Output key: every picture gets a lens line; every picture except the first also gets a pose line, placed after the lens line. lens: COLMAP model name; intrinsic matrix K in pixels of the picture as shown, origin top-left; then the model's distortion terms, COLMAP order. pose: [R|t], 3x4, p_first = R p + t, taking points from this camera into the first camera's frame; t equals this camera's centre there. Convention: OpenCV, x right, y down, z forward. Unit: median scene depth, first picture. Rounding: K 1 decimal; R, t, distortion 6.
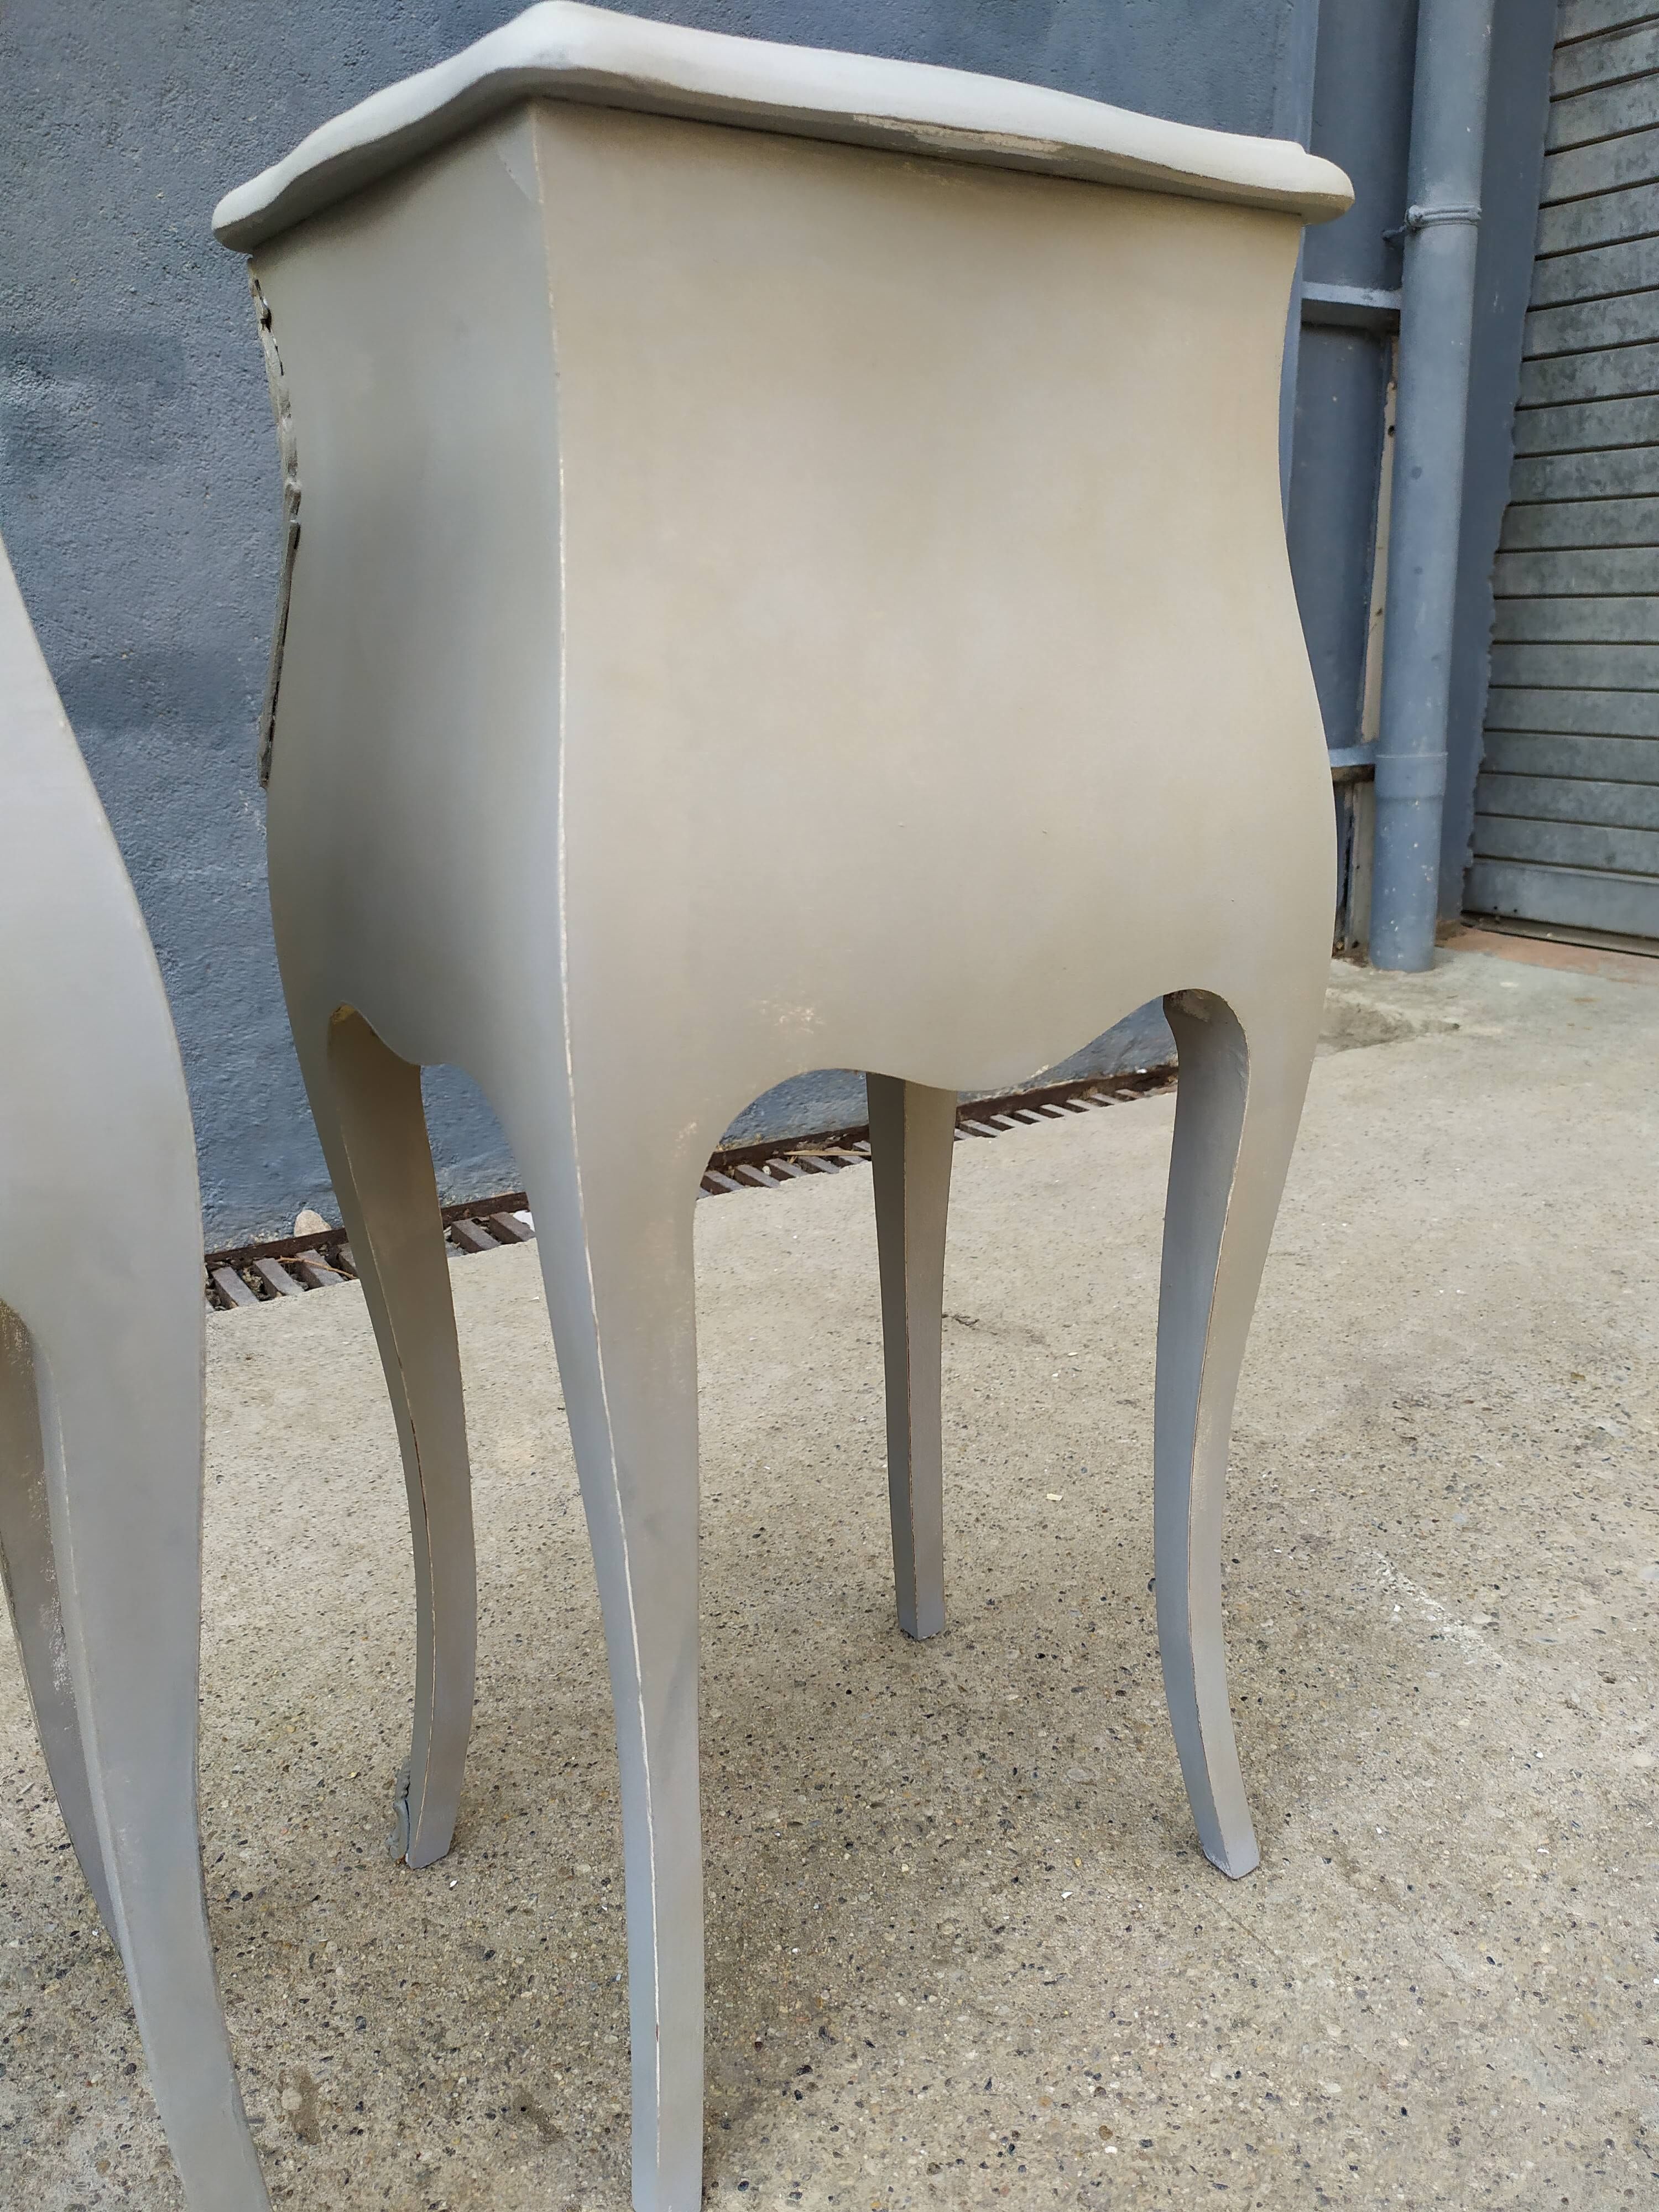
lens RADIAL K [[1666.1, 0, 811.2], [0, 1666.1, 1127.6], [0, 0, 1]] dist [0.053400, -0.089007]
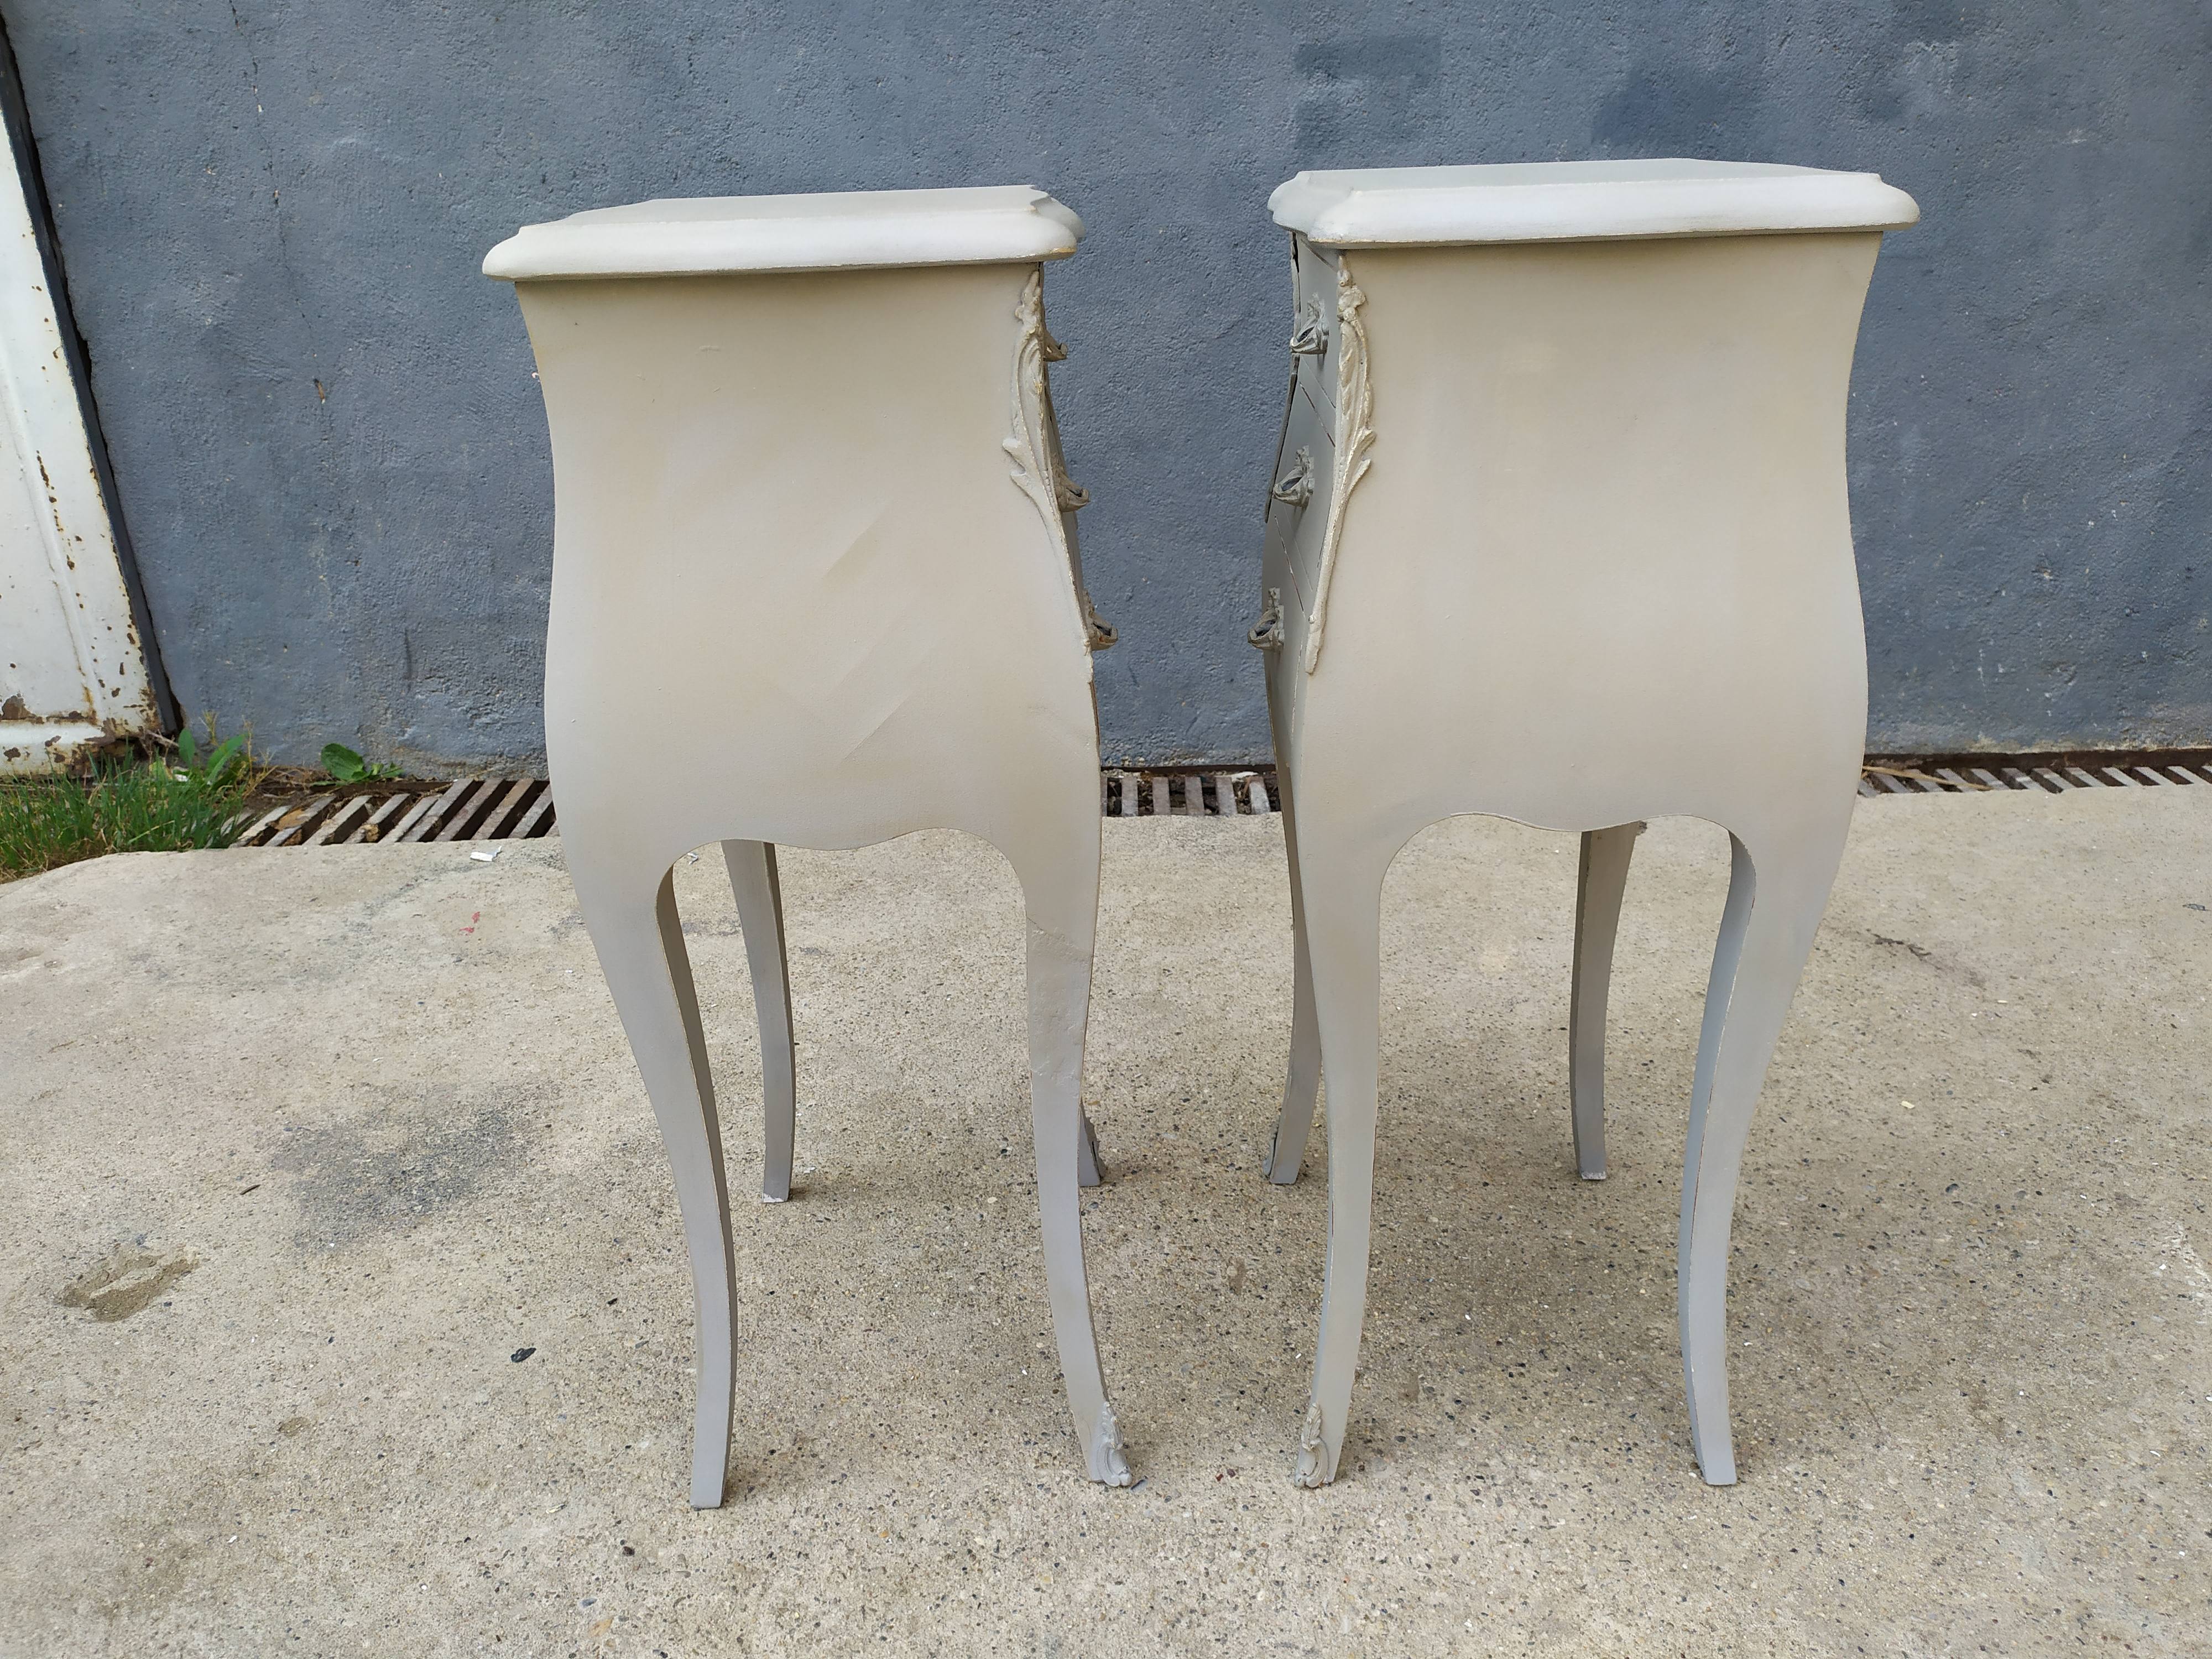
lens RADIAL K [[1648.5, 0, 1096.0], [0, 1648.5, 793.8], [0, 0, 1]] dist [0.067188, -0.083732]
pose [[0.845744, 0.195264, -0.496578, 0.274974], [-0.147749, 0.979947, 0.133695, -0.100938], [0.512726, -0.039703, 0.857634, -0.446338]]
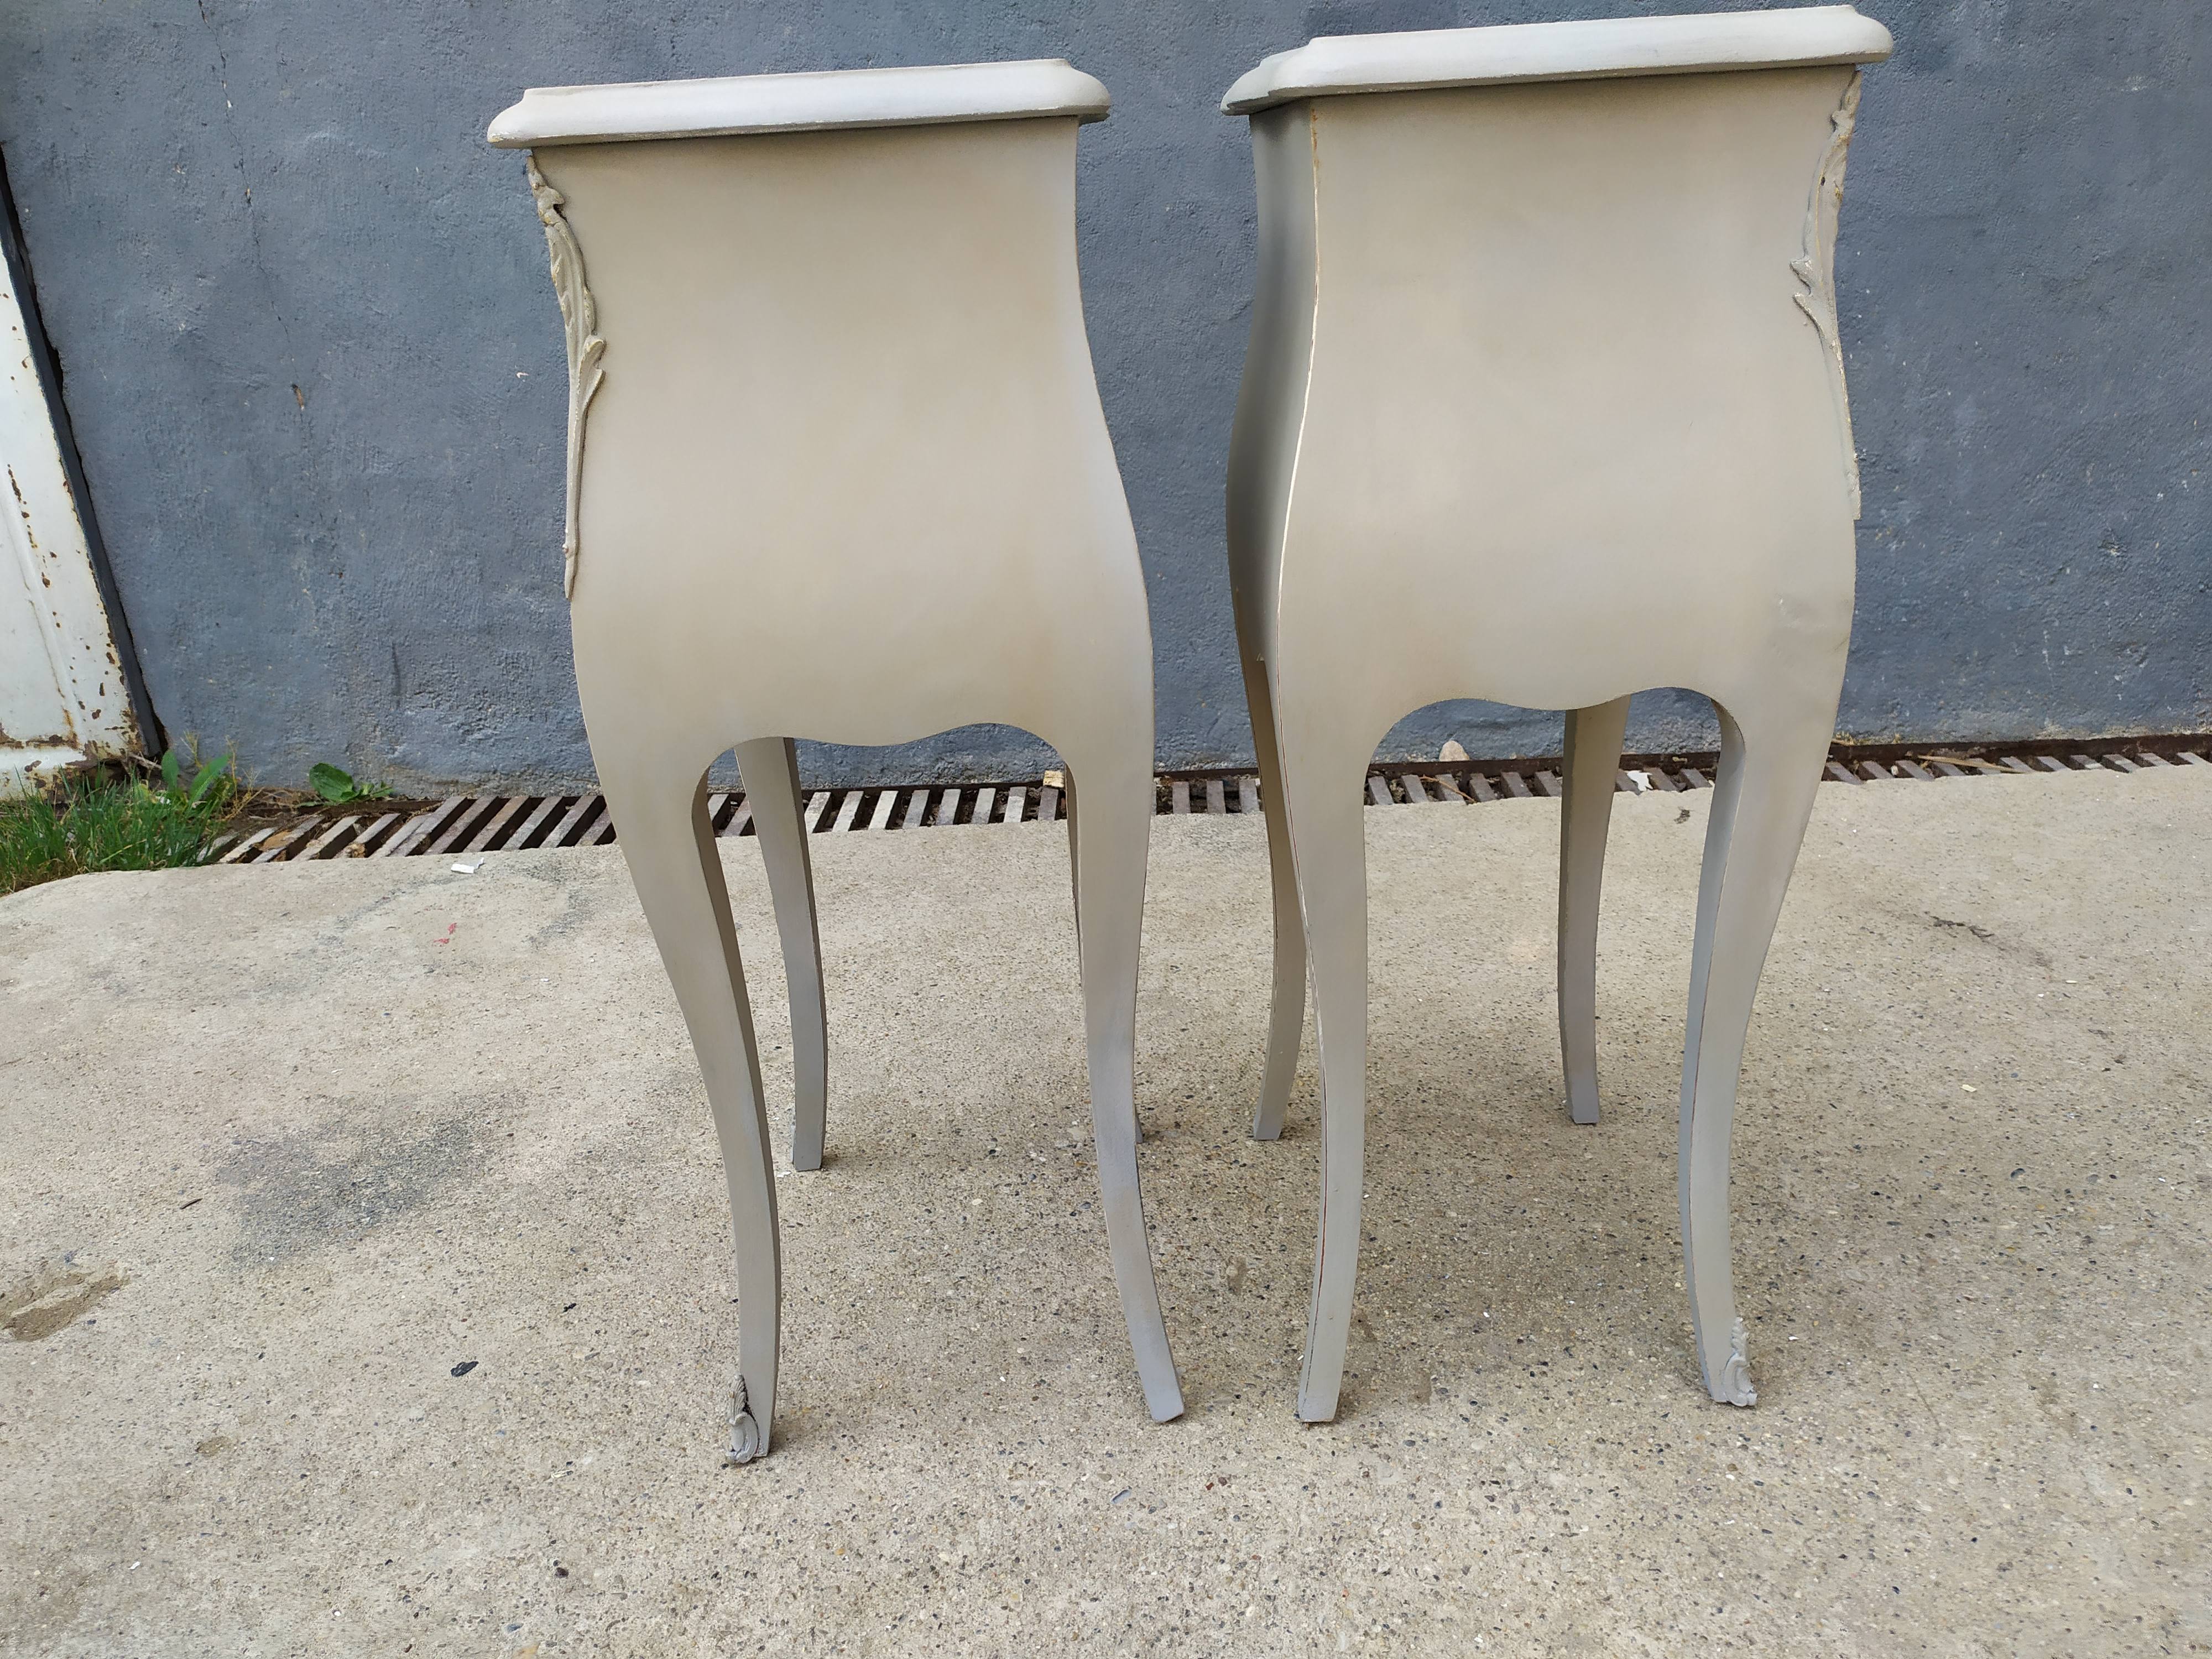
lens RADIAL K [[1684.8, 0, 1117.7], [0, 1684.8, 817.6], [0, 0, 1]] dist [0.065400, -0.082642]
pose [[0.840345, 0.173979, -0.513373, 0.297209], [-0.128719, 0.984050, 0.122788, -0.032700], [0.526548, -0.037103, 0.849336, -0.355715]]
